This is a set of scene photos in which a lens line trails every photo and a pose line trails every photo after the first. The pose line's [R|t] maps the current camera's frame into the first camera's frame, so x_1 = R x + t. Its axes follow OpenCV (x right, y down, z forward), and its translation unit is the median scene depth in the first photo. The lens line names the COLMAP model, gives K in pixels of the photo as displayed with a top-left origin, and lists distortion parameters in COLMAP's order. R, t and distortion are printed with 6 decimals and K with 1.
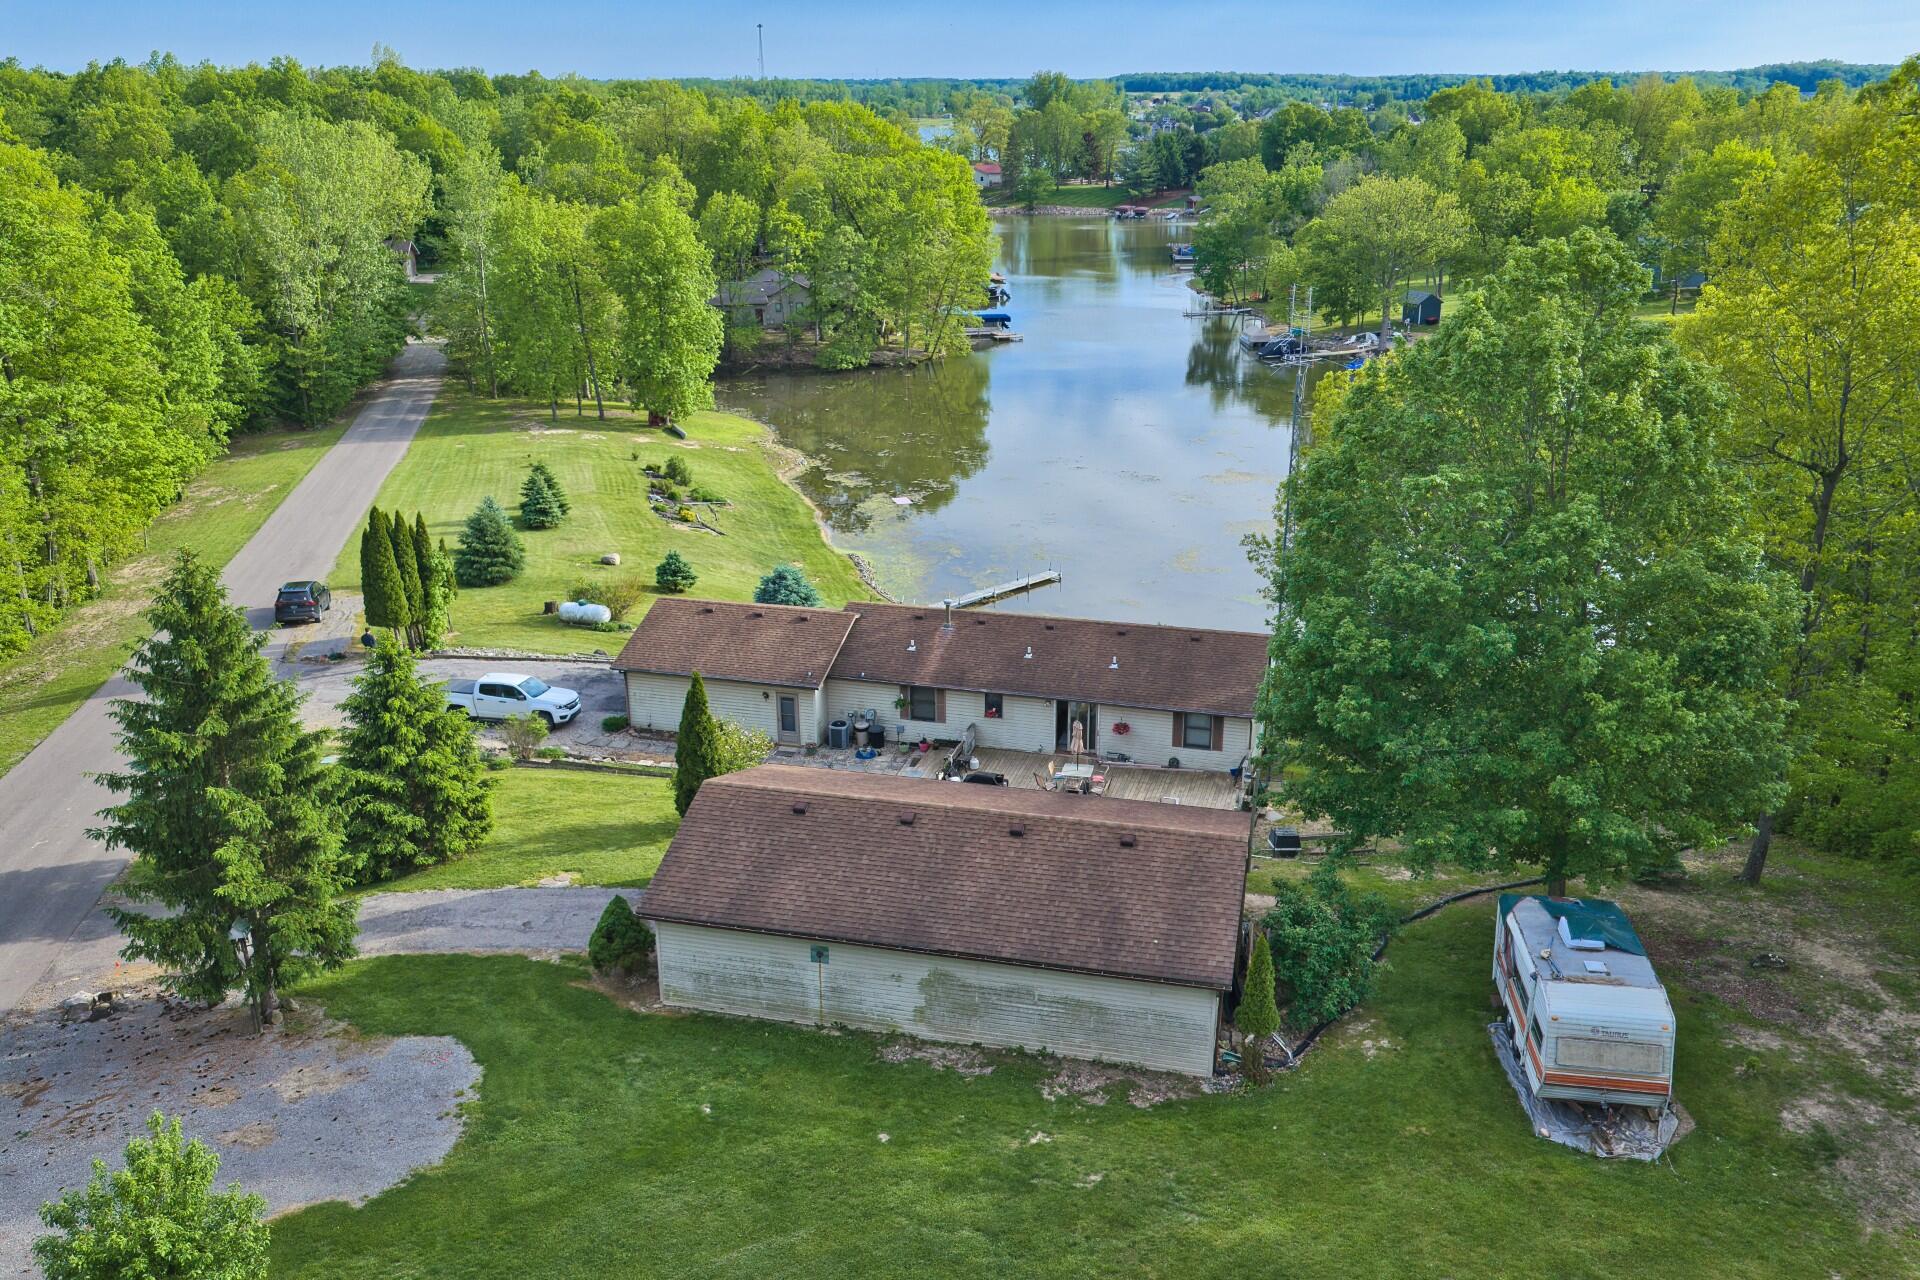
lens RADIAL K [[1562.7, 0, 956.7], [0, 1562.7, 635.6], [0, 0, 1]] dist [0.033418, -0.054031]
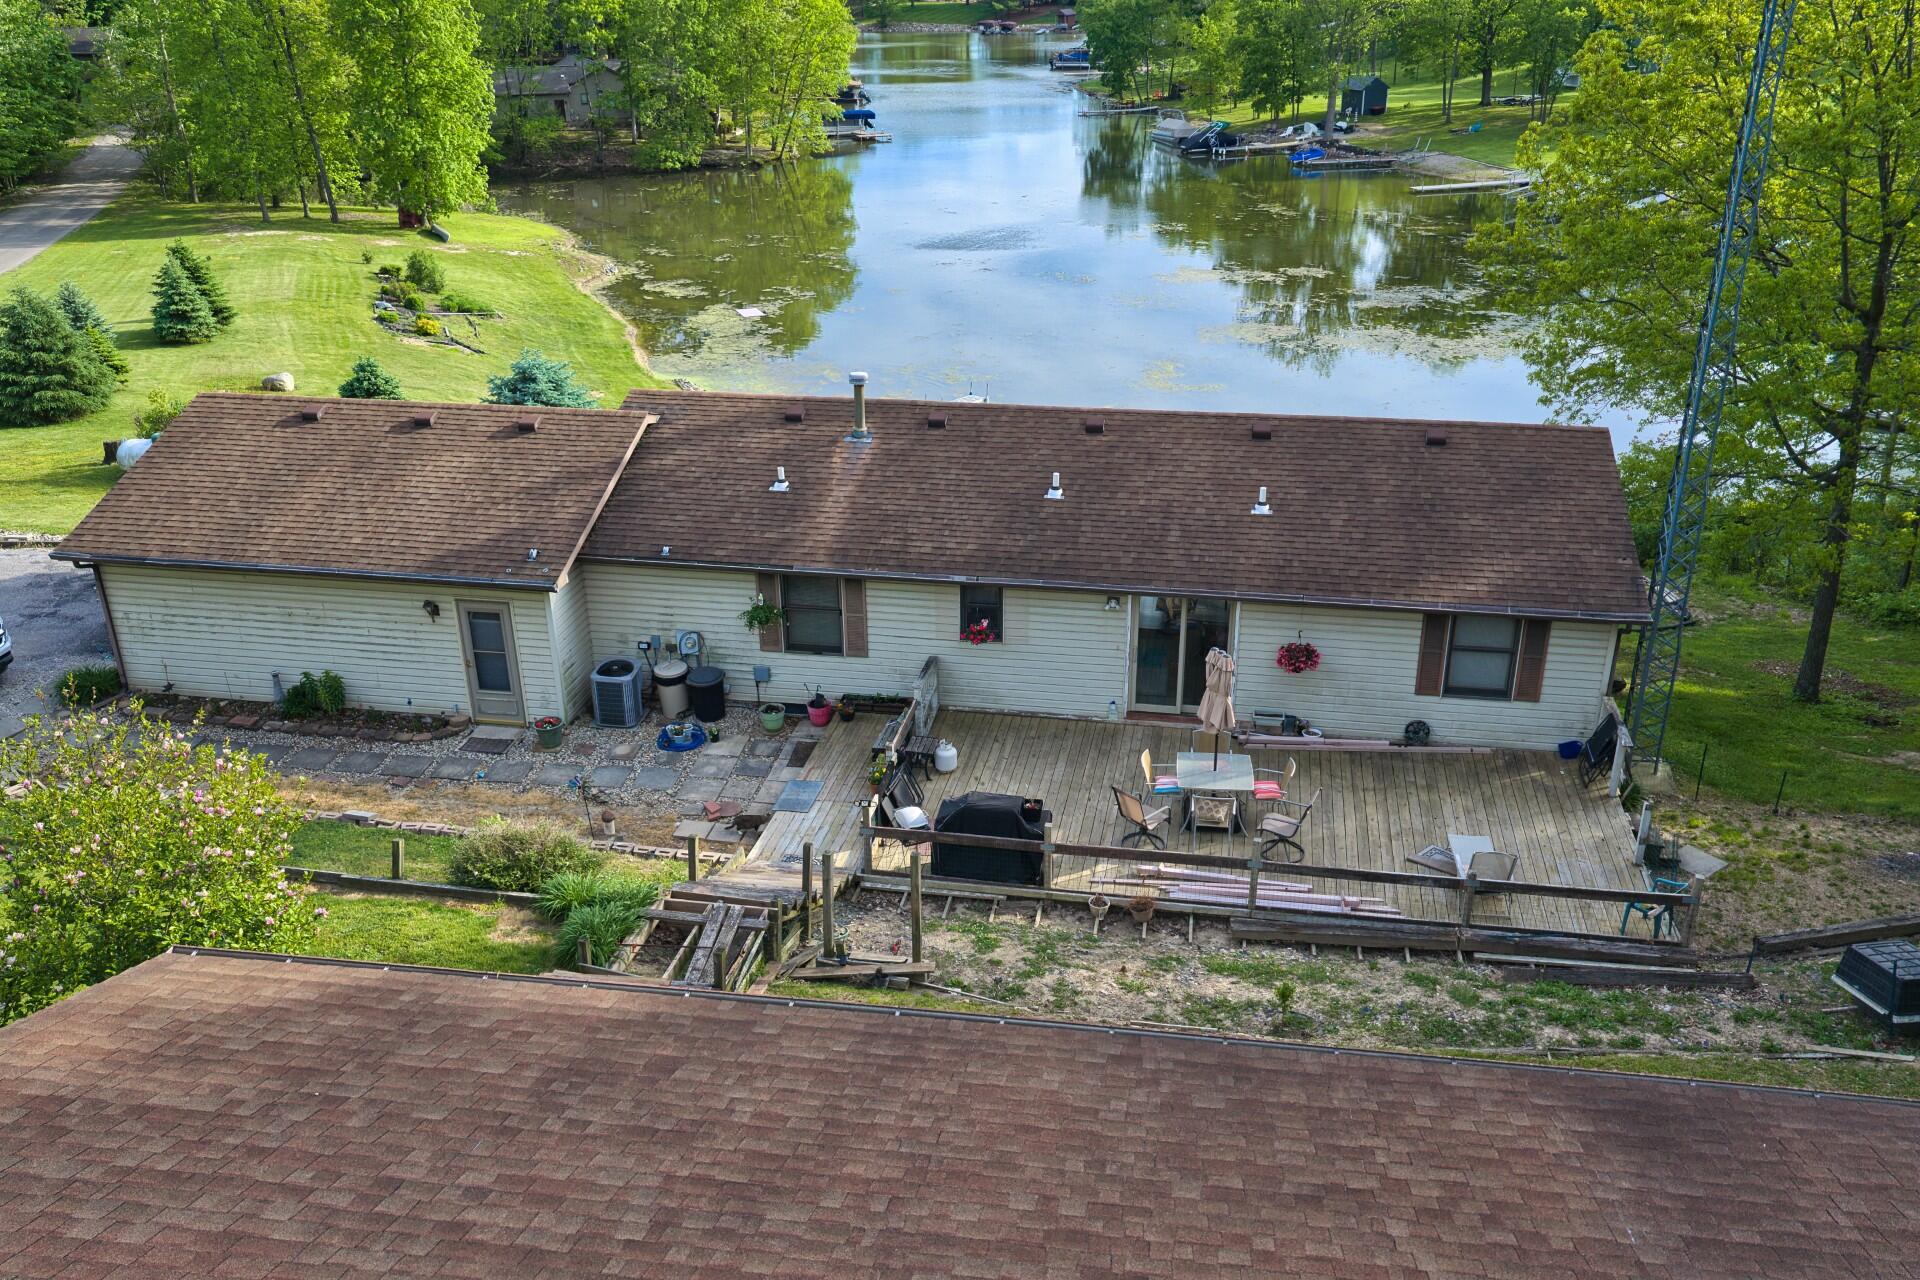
lens RADIAL K [[1562.7, 0, 967.4], [0, 1562.7, 646.2], [0, 0, 1]] dist [0.033418, -0.054031]
pose [[0.994802, -0.040893, 0.093254, -0.008067], [0.032795, 0.995688, 0.086778, 0.006850], [-0.096401, -0.083269, 0.991853, 0.234493]]
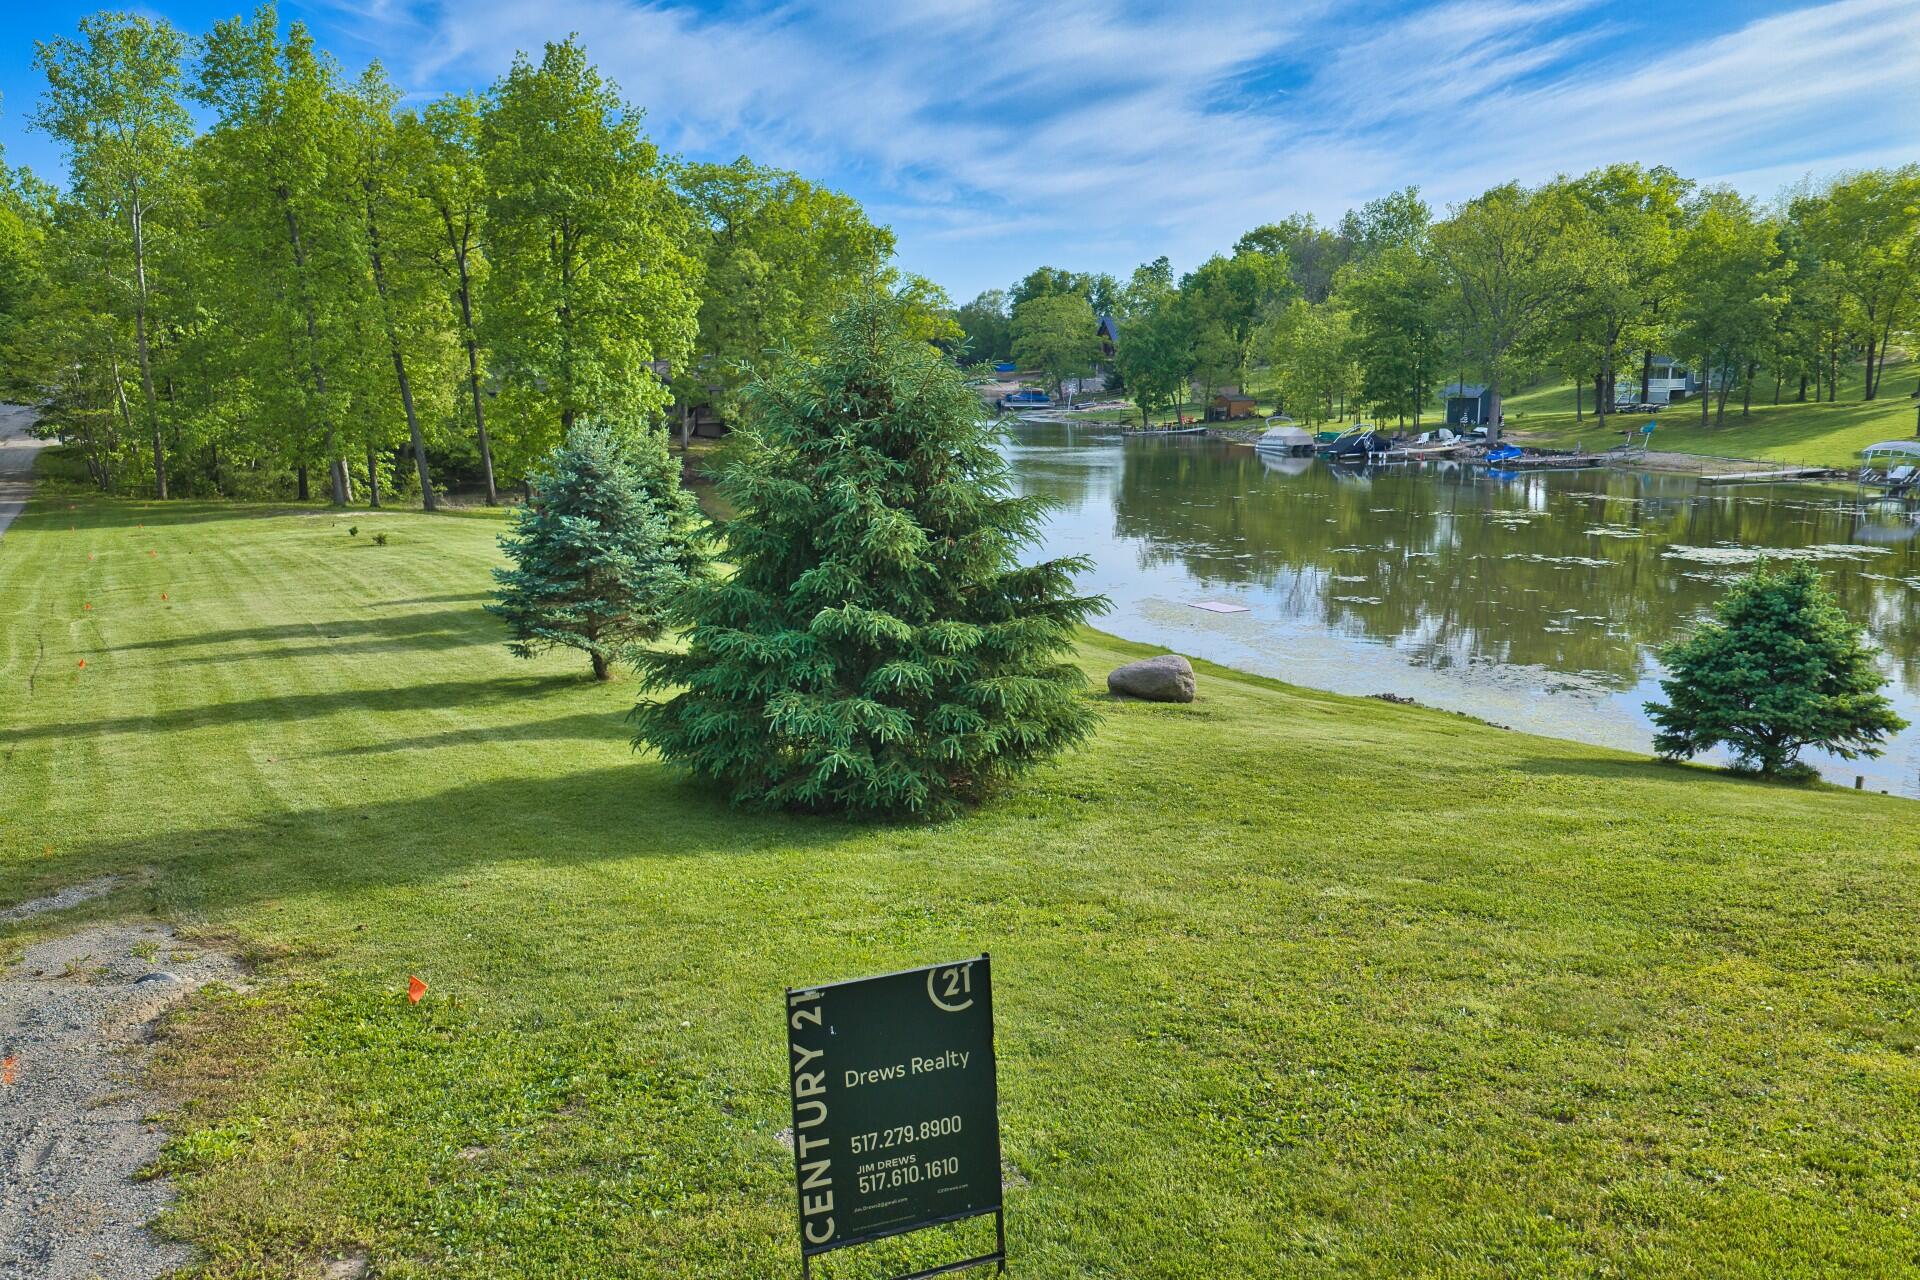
lens RADIAL K [[1562.7, 0, 965.3], [0, 1562.7, 657.5], [0, 0, 1]] dist [0.033418, -0.054031]
pose [[0.962308, -0.046089, 0.268027, -0.208727], [0.083933, 0.987757, -0.131497, -0.016040], [-0.258685, 0.149037, 0.954395, 0.526267]]
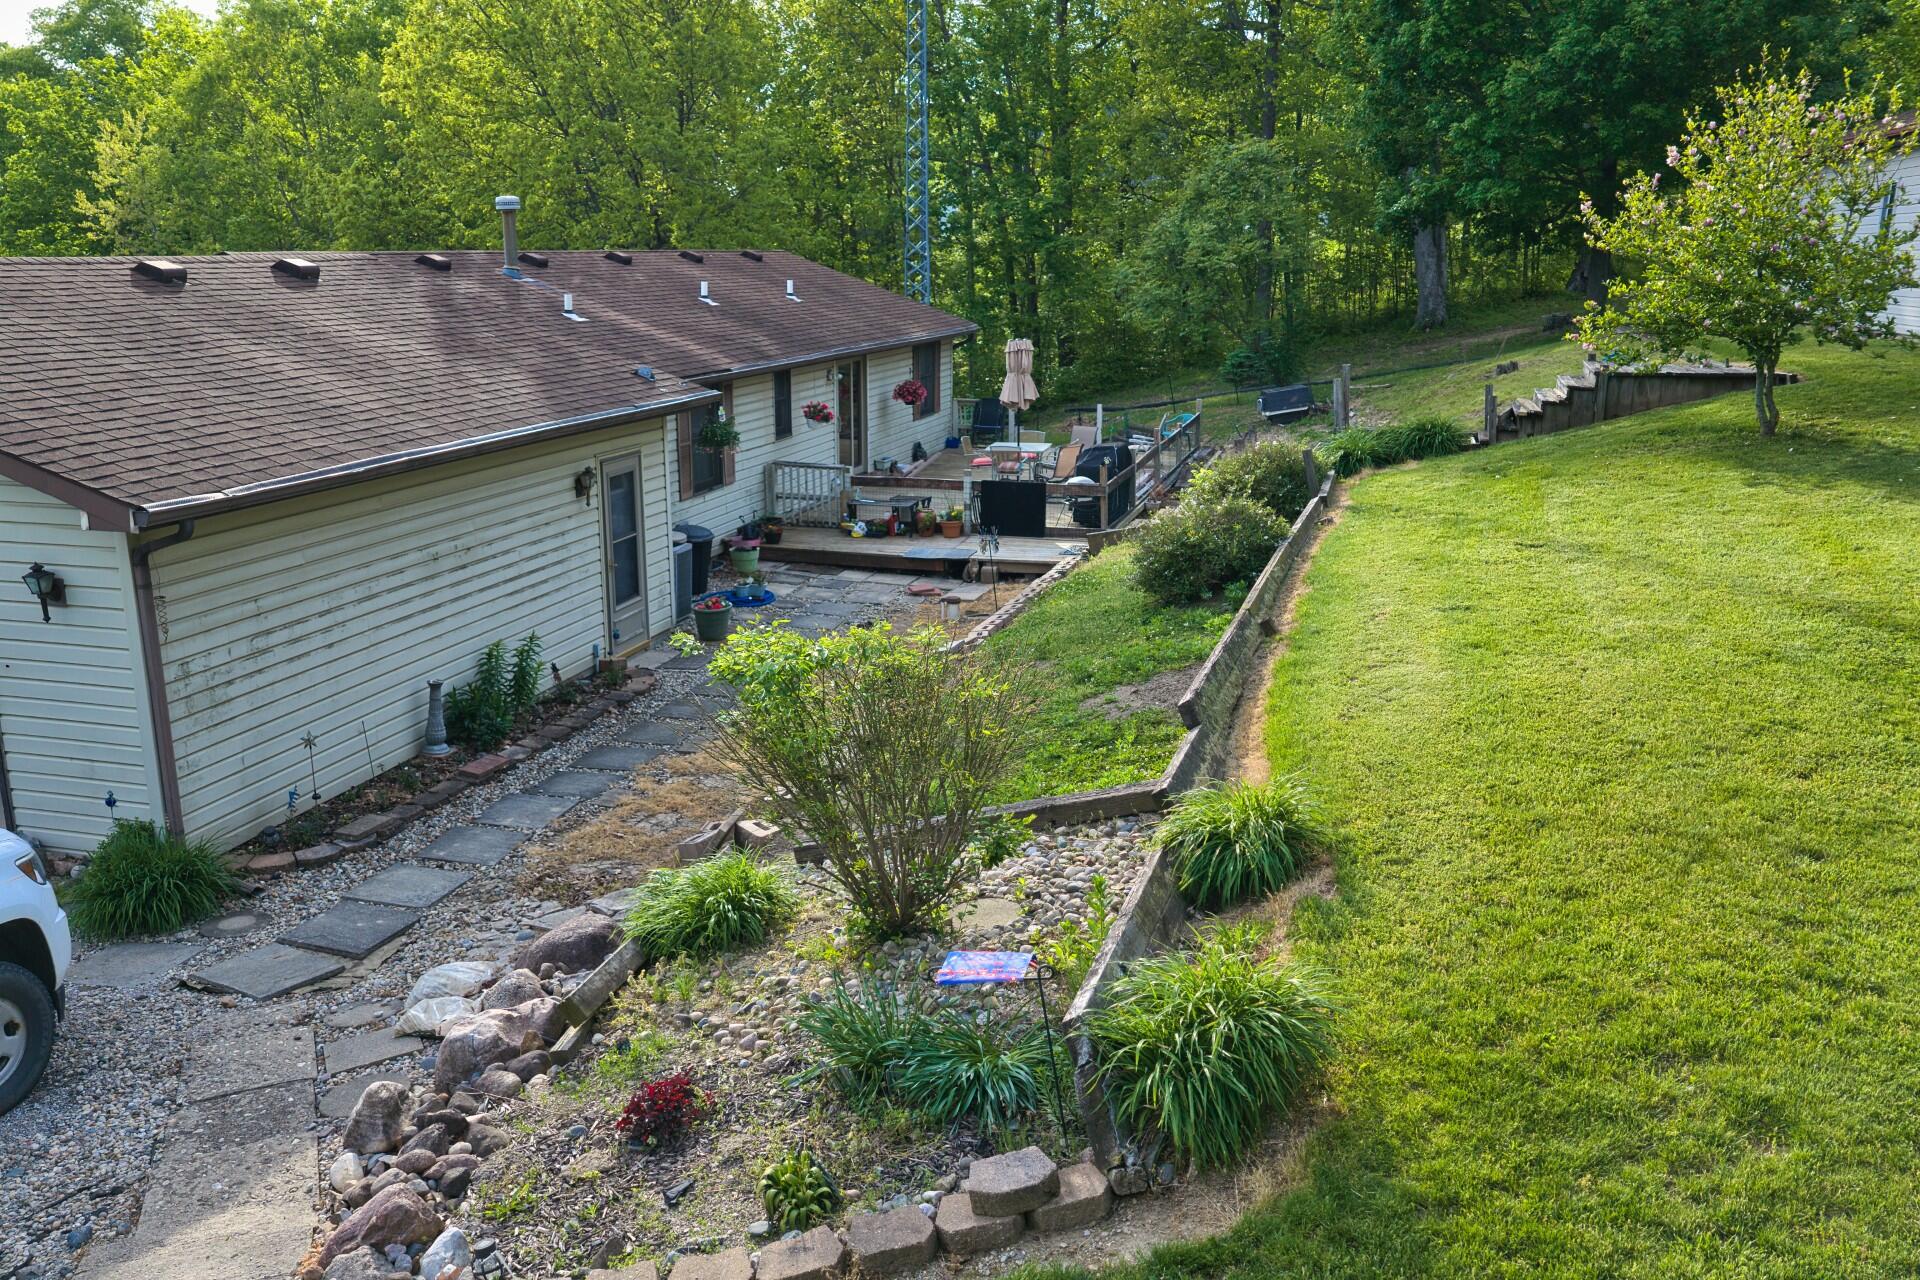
lens RADIAL K [[1562.7, 0, 960.1], [0, 1562.7, 639.9], [0, 0, 1]] dist [0.033418, -0.054031]
pose [[-0.000671, -0.237966, 0.971273, -0.158637], [0.322575, 0.919301, 0.225456, 0.009571], [-0.946544, 0.313460, 0.076145, 0.380553]]
